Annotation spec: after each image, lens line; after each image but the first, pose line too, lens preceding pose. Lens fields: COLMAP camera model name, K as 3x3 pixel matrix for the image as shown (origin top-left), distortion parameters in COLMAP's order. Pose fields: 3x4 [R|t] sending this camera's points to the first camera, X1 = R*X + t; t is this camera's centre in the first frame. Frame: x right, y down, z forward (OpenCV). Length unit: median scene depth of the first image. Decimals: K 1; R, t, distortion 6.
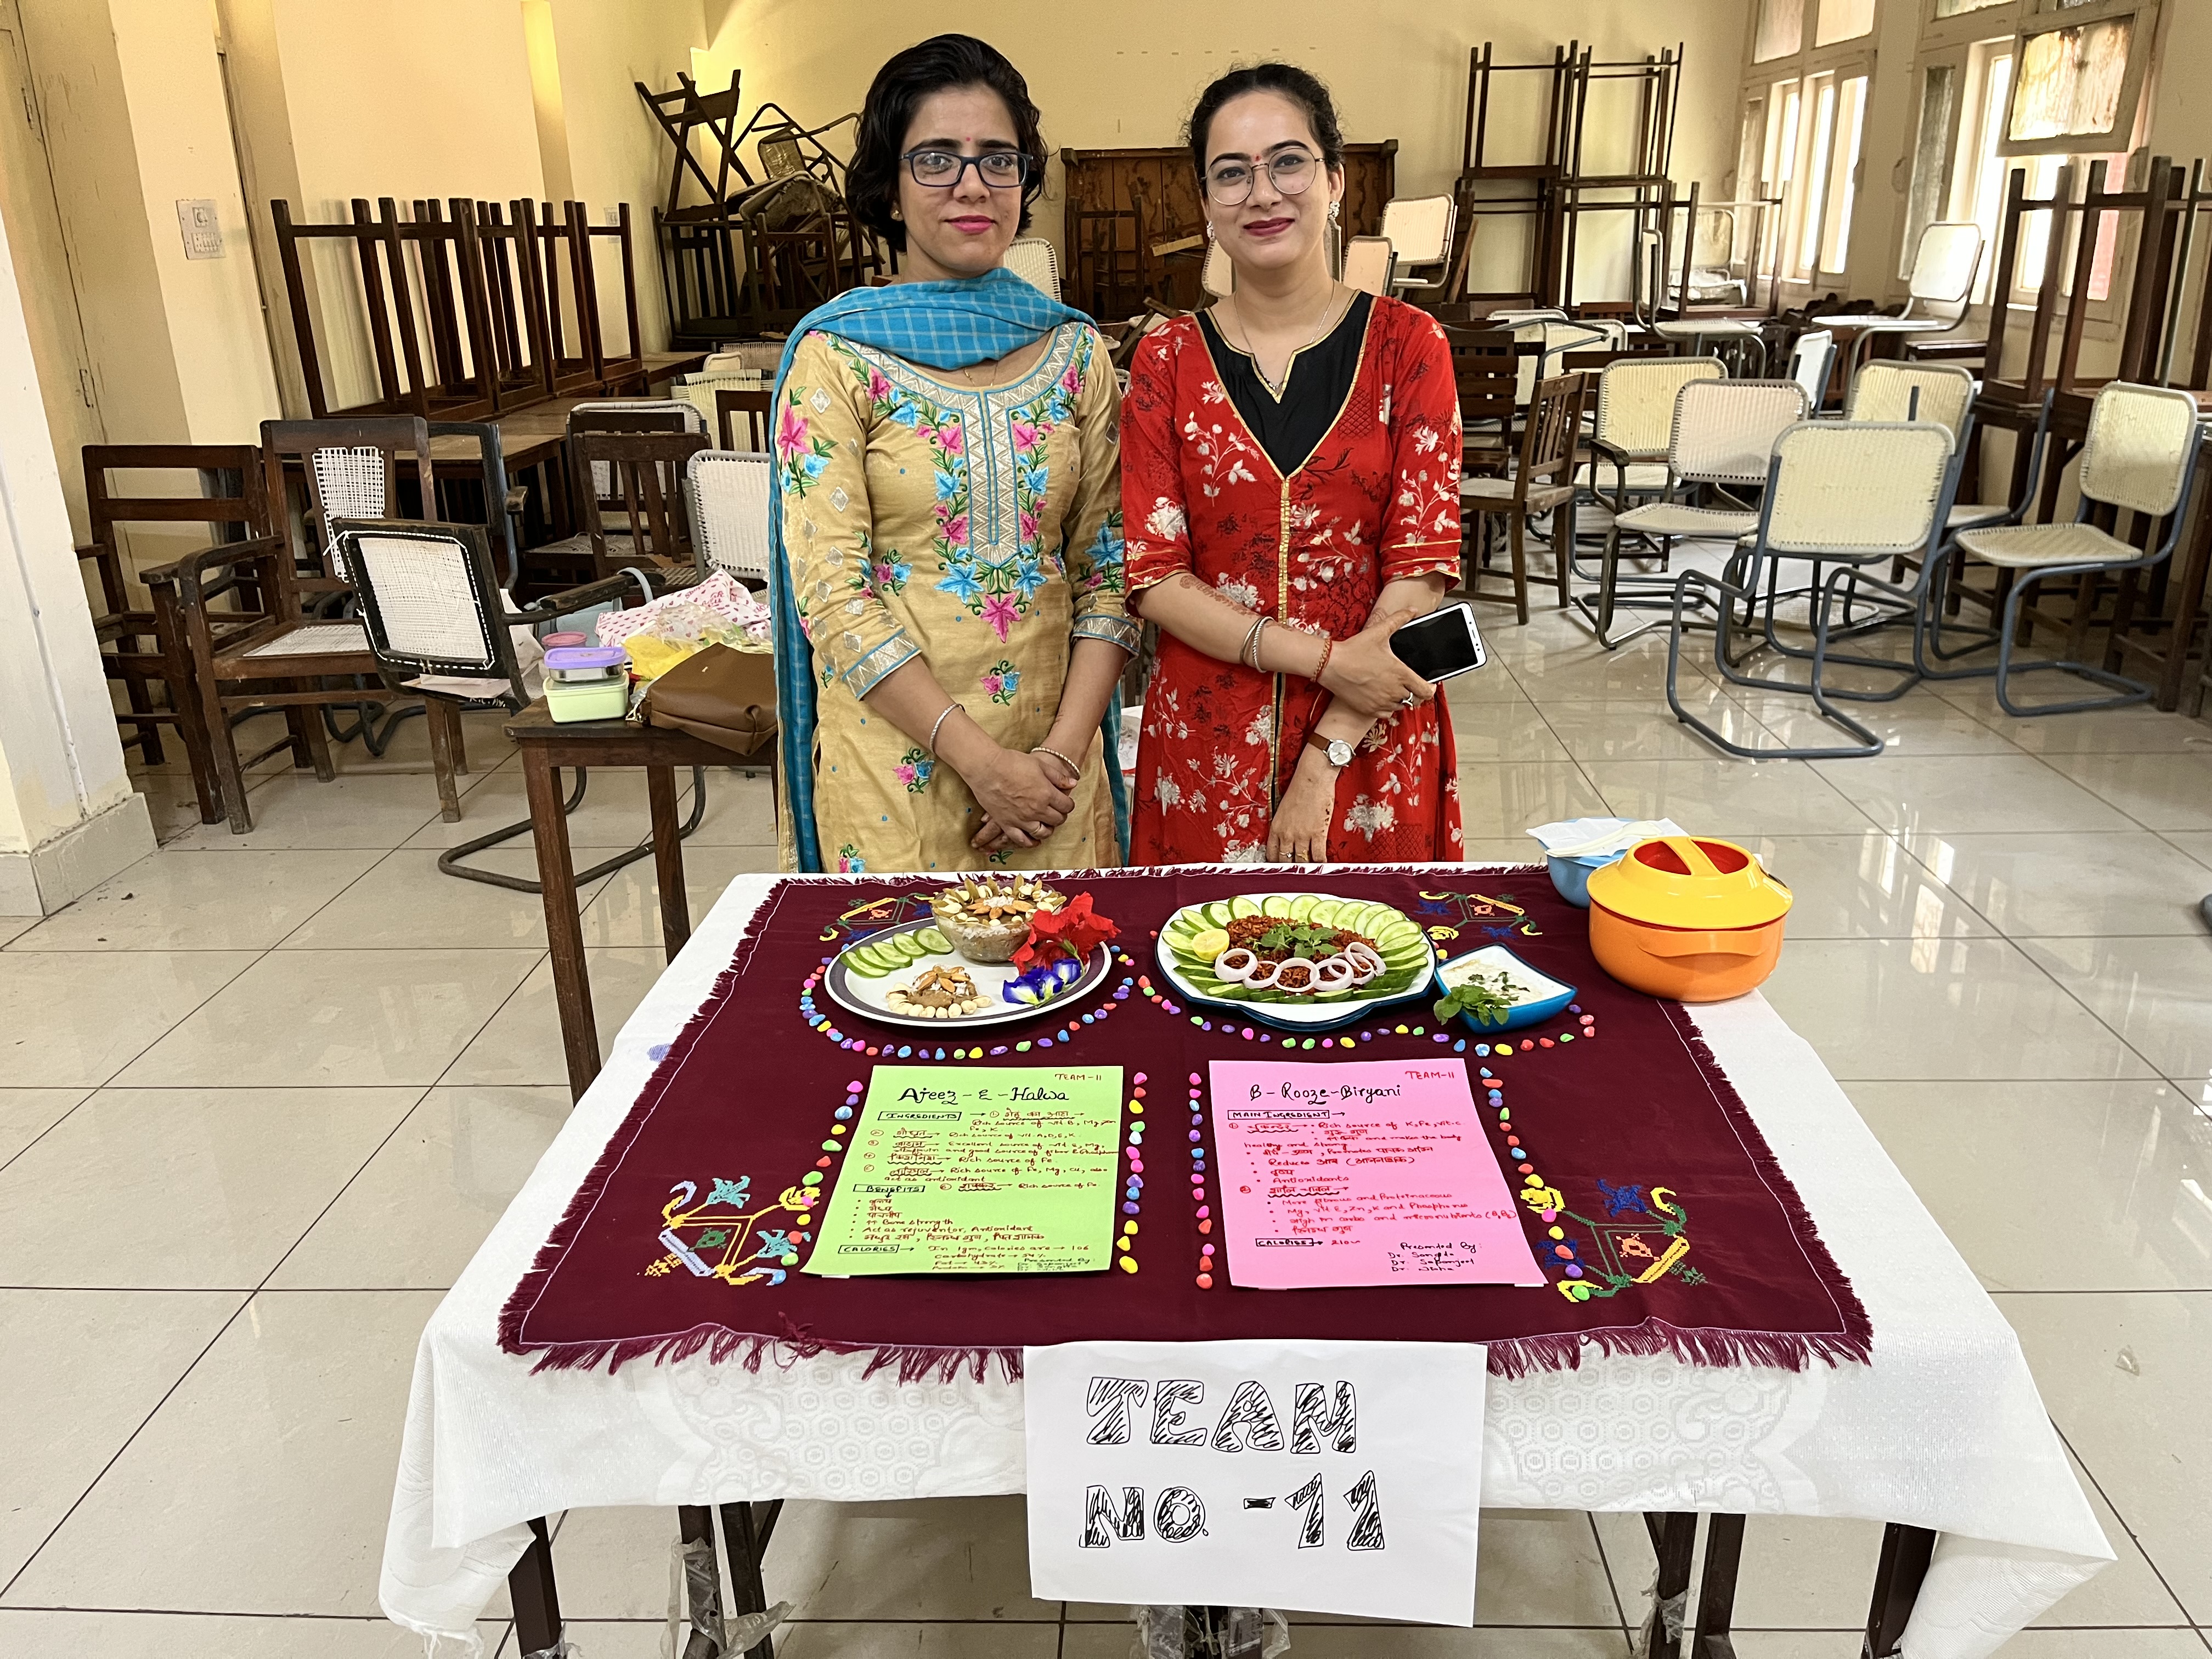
lens RADIAL K [[1703.4, 0, 1109.6], [0, 1703.4, 831.3], [0, 0, 1]] dist [0.067728, -0.003163]
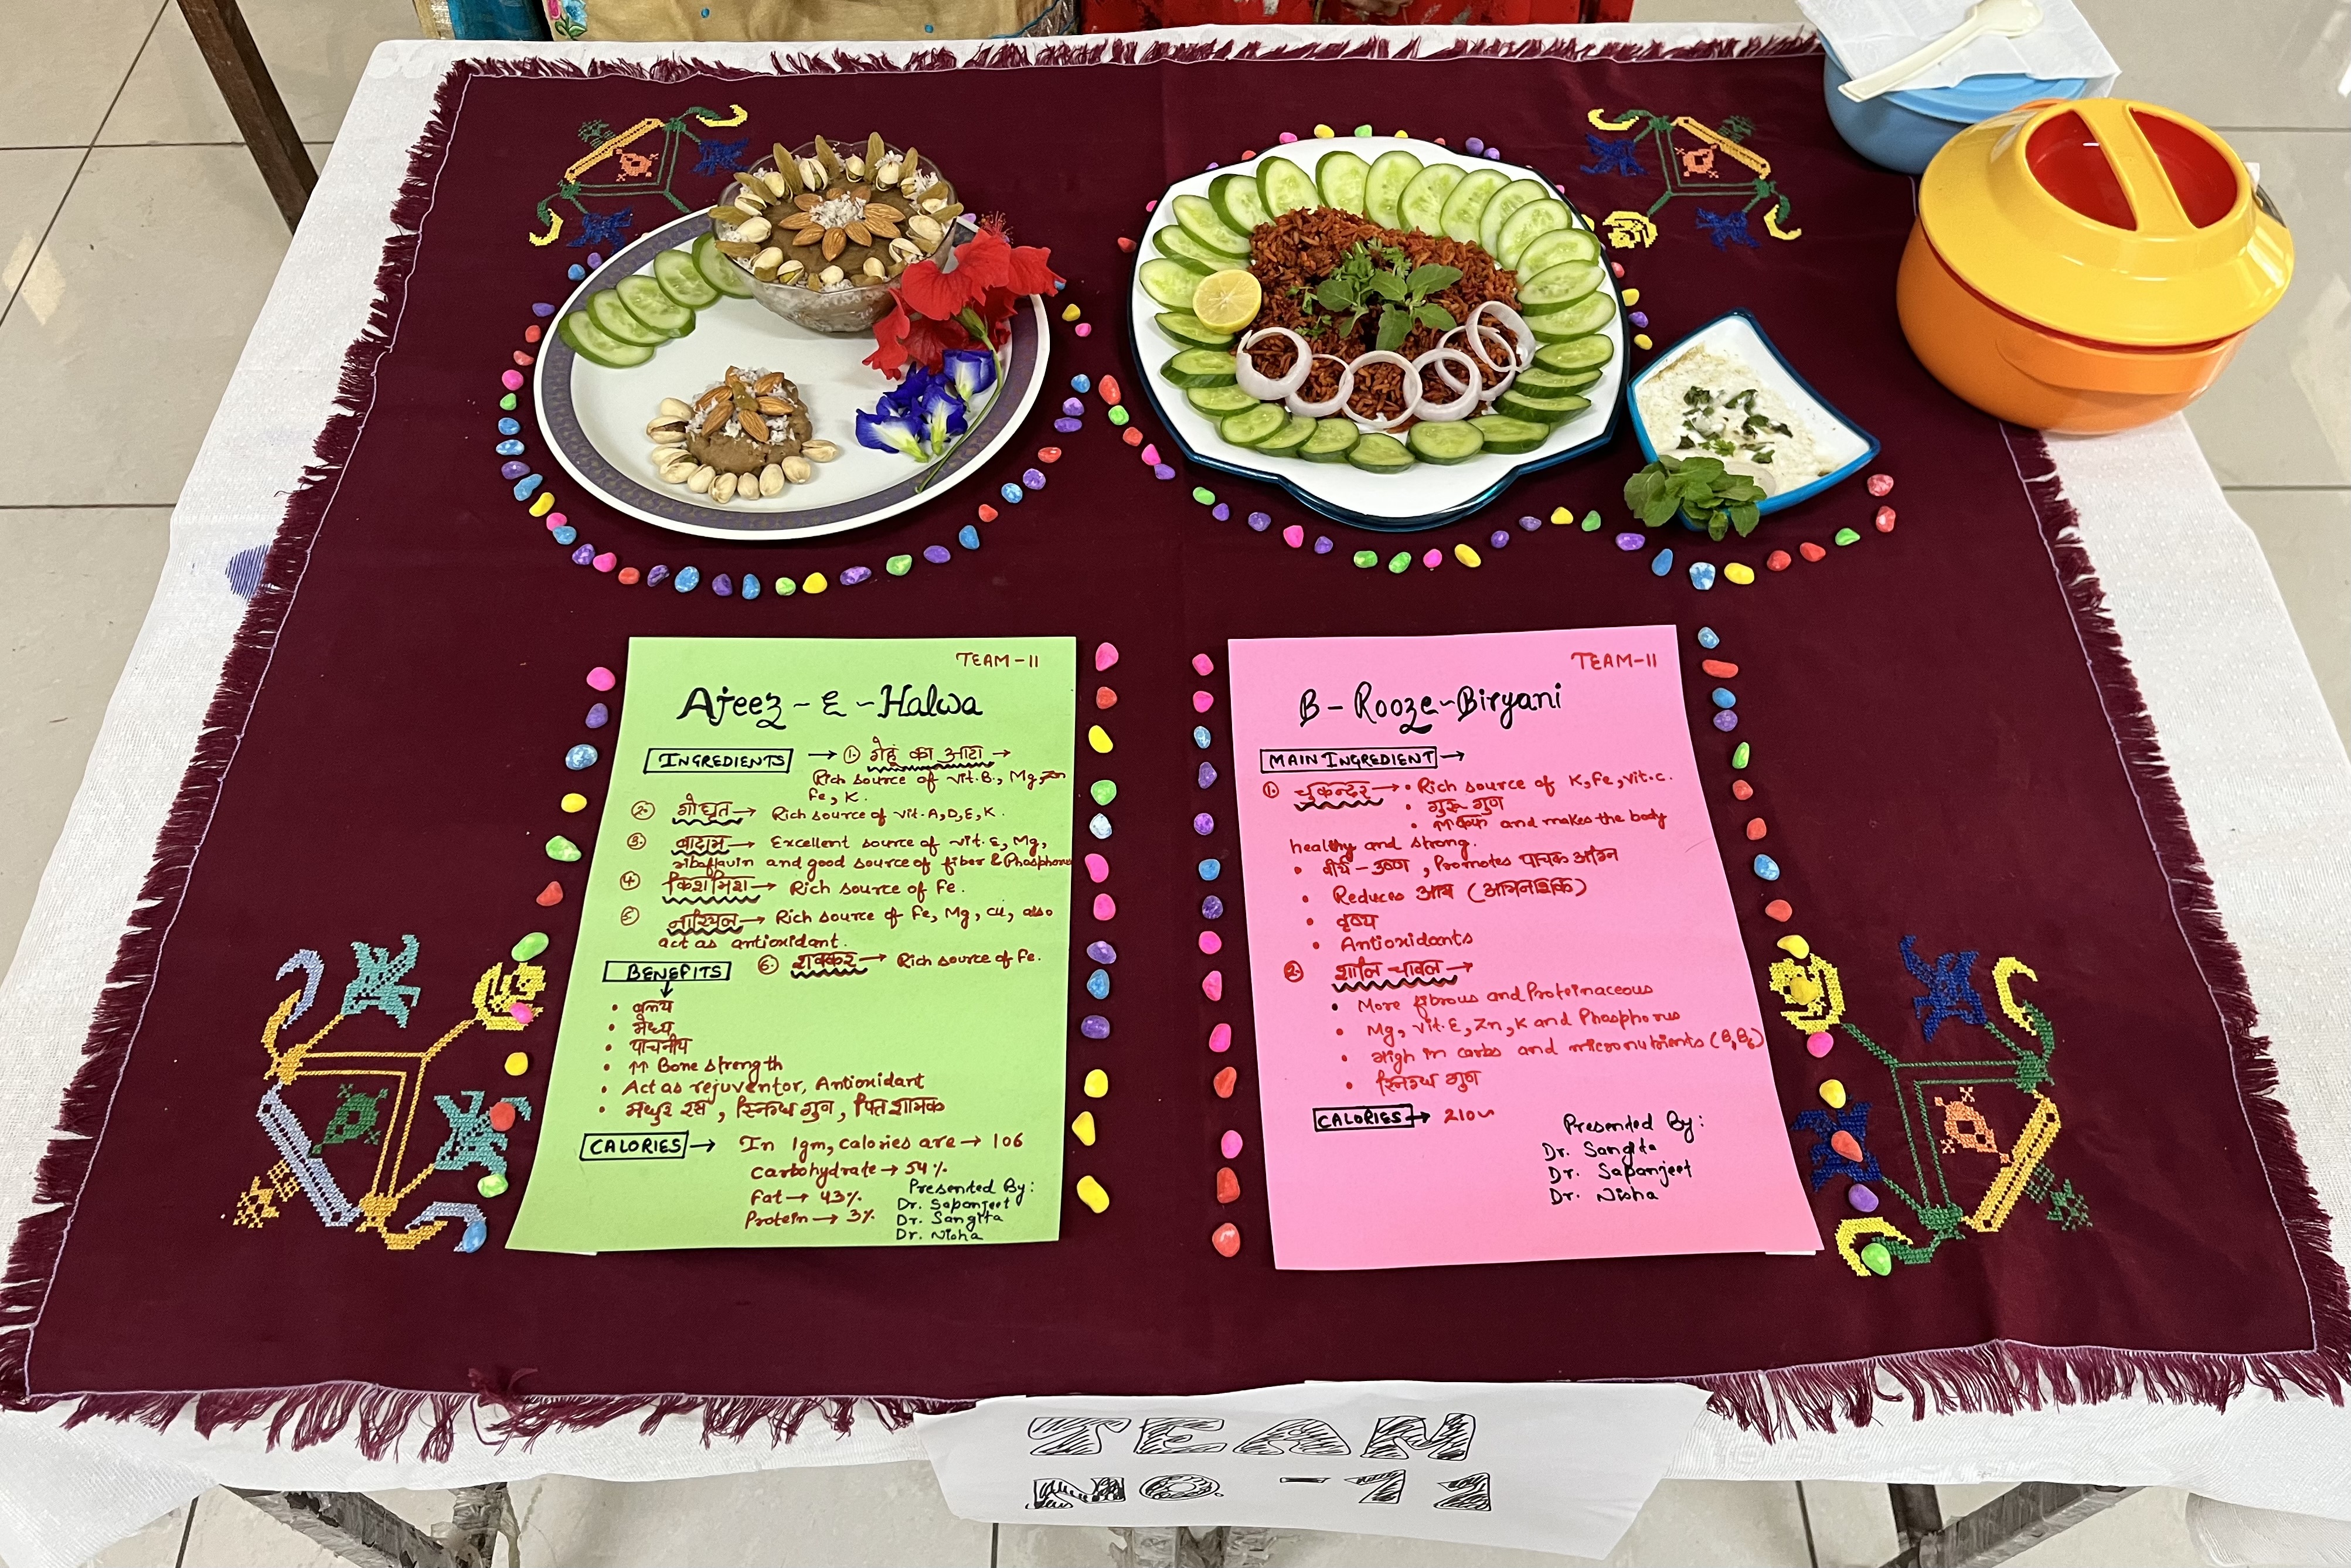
lens RADIAL K [[1820.7, 0, 1166.7], [0, 1820.7, 793.7], [0, 0, 1]] dist [0.051423, -0.070365]
pose [[0.998719, -0.027818, 0.042274, 0.012203], [-0.002104, 0.811811, 0.583916, -0.189813], [-0.050562, -0.583257, 0.810713, 0.525298]]
